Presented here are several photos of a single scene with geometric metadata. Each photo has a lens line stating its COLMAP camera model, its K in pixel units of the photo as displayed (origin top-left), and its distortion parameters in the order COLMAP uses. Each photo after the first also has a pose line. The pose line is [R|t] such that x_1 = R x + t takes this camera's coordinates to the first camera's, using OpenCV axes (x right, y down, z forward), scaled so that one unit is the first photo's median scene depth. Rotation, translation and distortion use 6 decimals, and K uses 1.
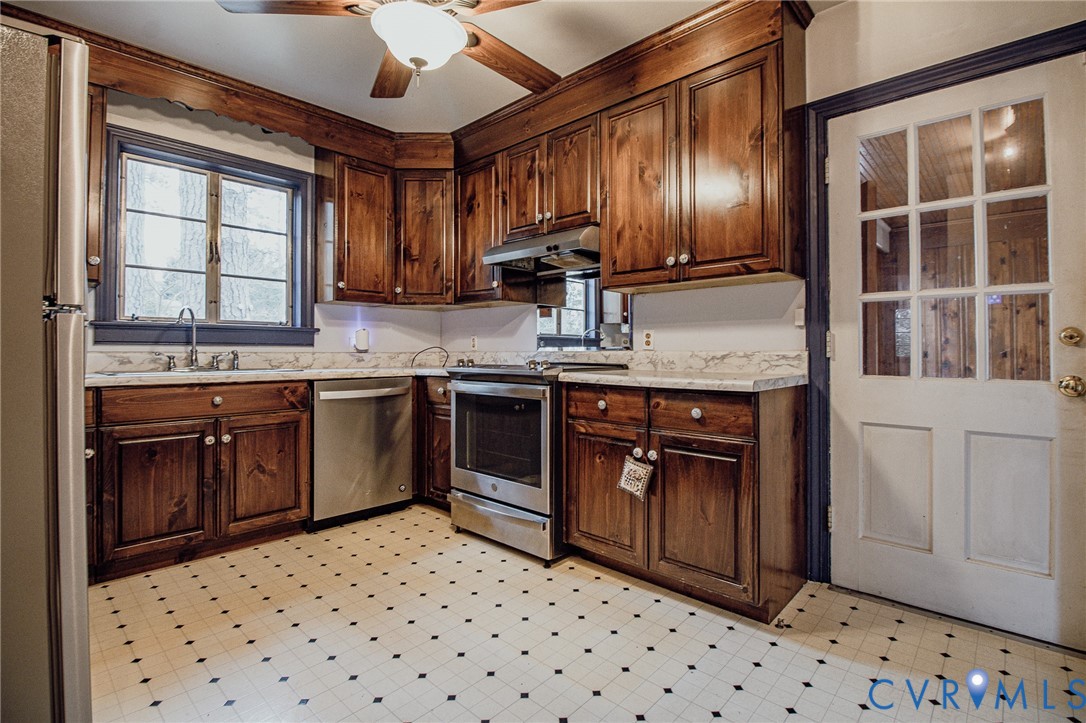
lens RADIAL K [[516.5, 0, 543.0], [0, 516.5, 361.5], [0, 0, 1]] dist [-0.002628, -0.000637]
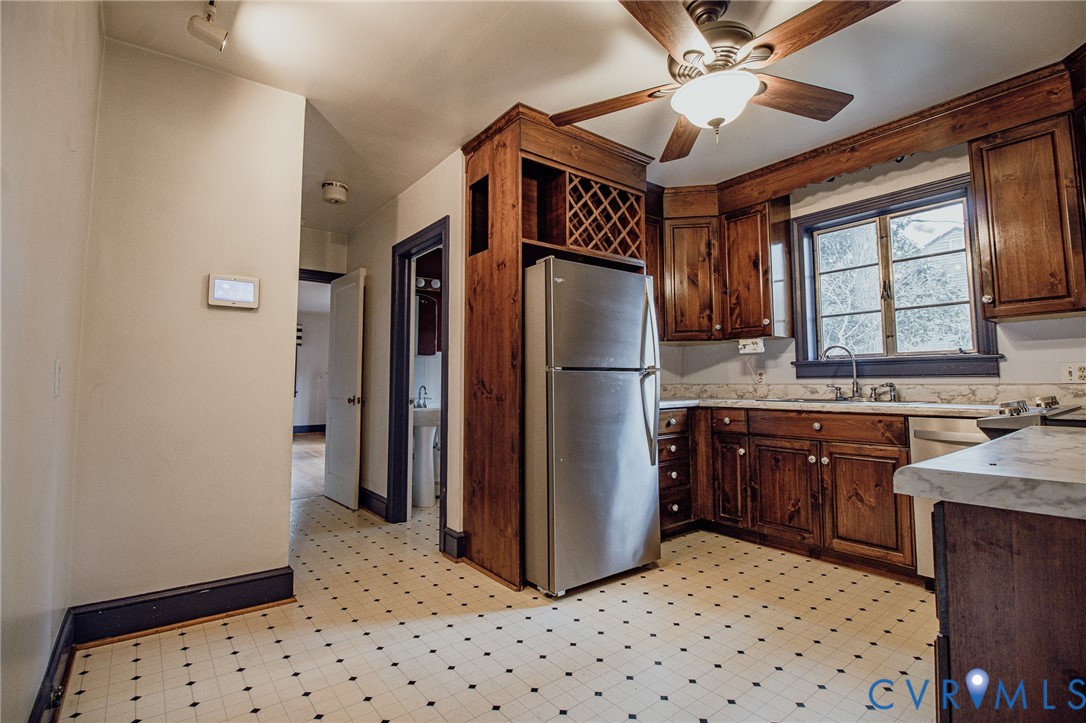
lens RADIAL K [[516.5, 0, 543.0], [0, 516.5, 361.5], [0, 0, 1]] dist [-0.002628, -0.000637]
pose [[-0.148019, -0.044937, -0.987963, 0.566674], [-0.014592, 0.998958, -0.043251, -0.009438], [0.988877, 0.008014, -0.148521, 0.513237]]
